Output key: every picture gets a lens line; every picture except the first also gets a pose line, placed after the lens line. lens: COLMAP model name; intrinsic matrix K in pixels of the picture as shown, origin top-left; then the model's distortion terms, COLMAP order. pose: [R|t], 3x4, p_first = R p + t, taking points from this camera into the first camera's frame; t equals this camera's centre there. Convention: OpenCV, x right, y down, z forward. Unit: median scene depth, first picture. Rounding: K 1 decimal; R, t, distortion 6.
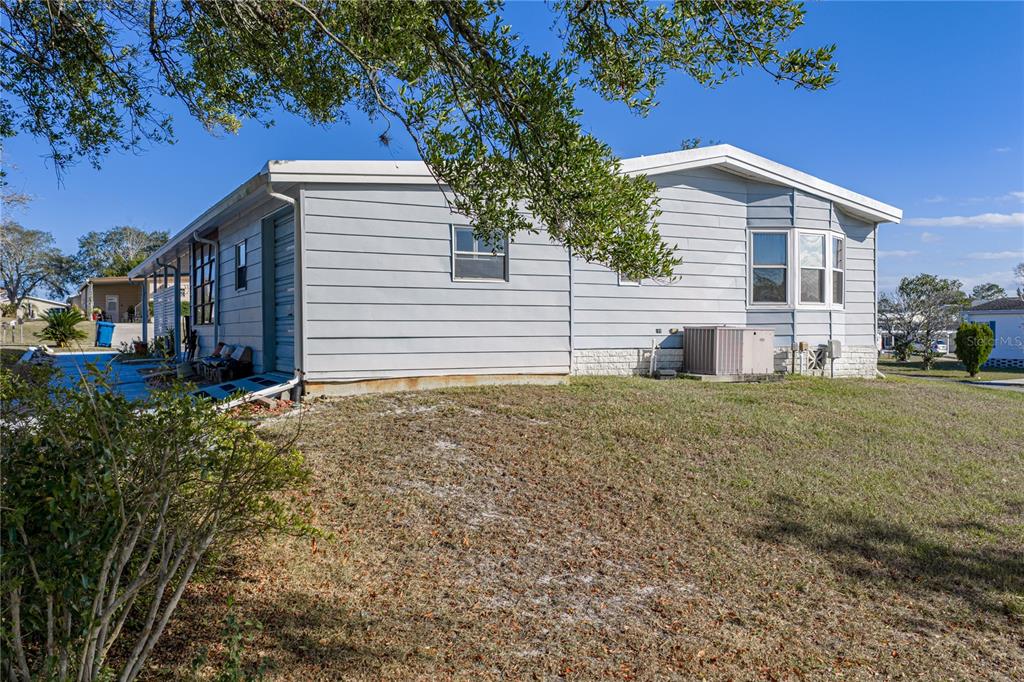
lens RADIAL K [[861.8, 0, 510.3], [0, 861.8, 344.6], [0, 0, 1]] dist [0.003730, -0.014931]
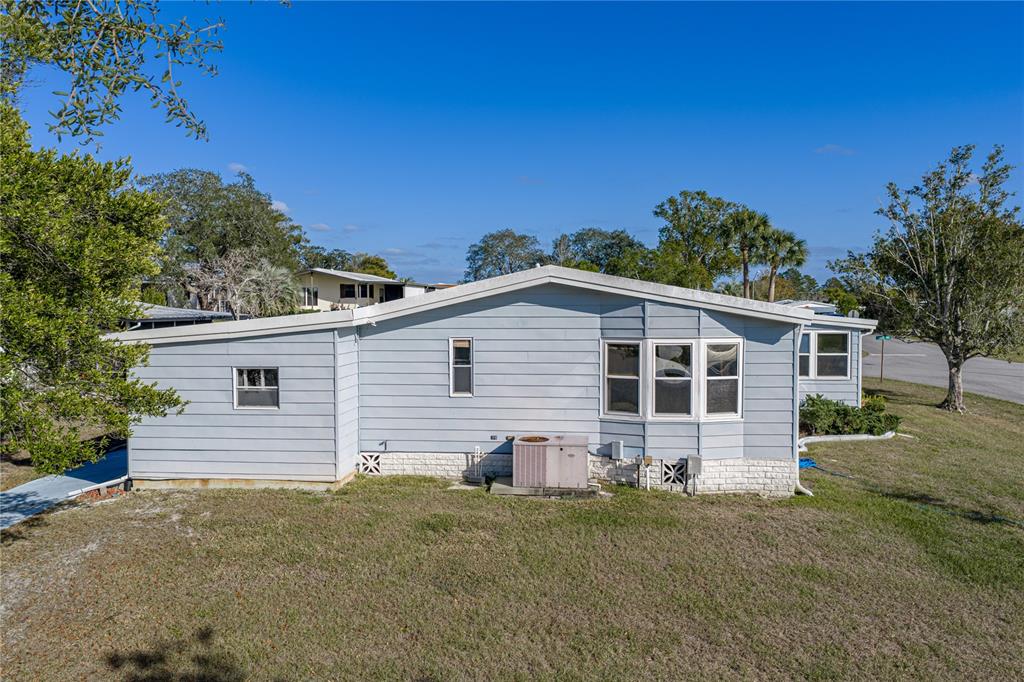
lens RADIAL K [[861.8, 0, 508.6], [0, 861.8, 339.4], [0, 0, 1]] dist [0.003730, -0.014931]
pose [[0.820305, 0.020933, -0.571543, 0.771701], [-0.005304, 0.999565, 0.028997, -0.164367], [0.571901, -0.020755, 0.820060, 0.107502]]
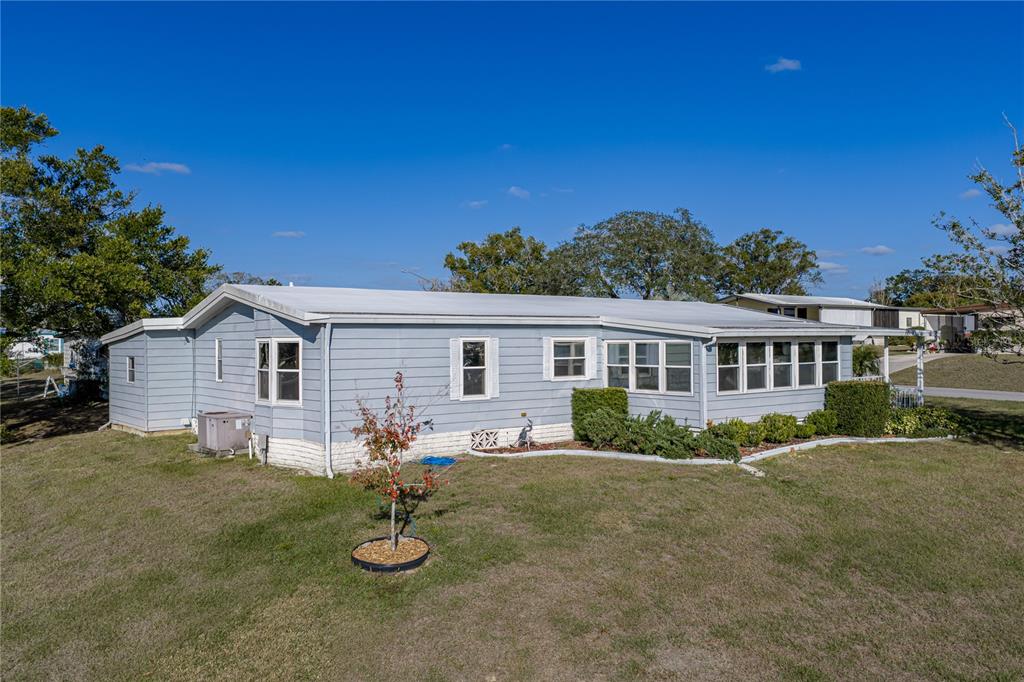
lens RADIAL K [[861.8, 0, 507.3], [0, 861.8, 338.9], [0, 0, 1]] dist [0.003730, -0.014931]
pose [[0.171988, -0.001915, -0.985097, 1.634664], [-0.007282, 0.999968, -0.003215, -0.135018], [0.985072, 0.007727, 0.171969, 1.153842]]
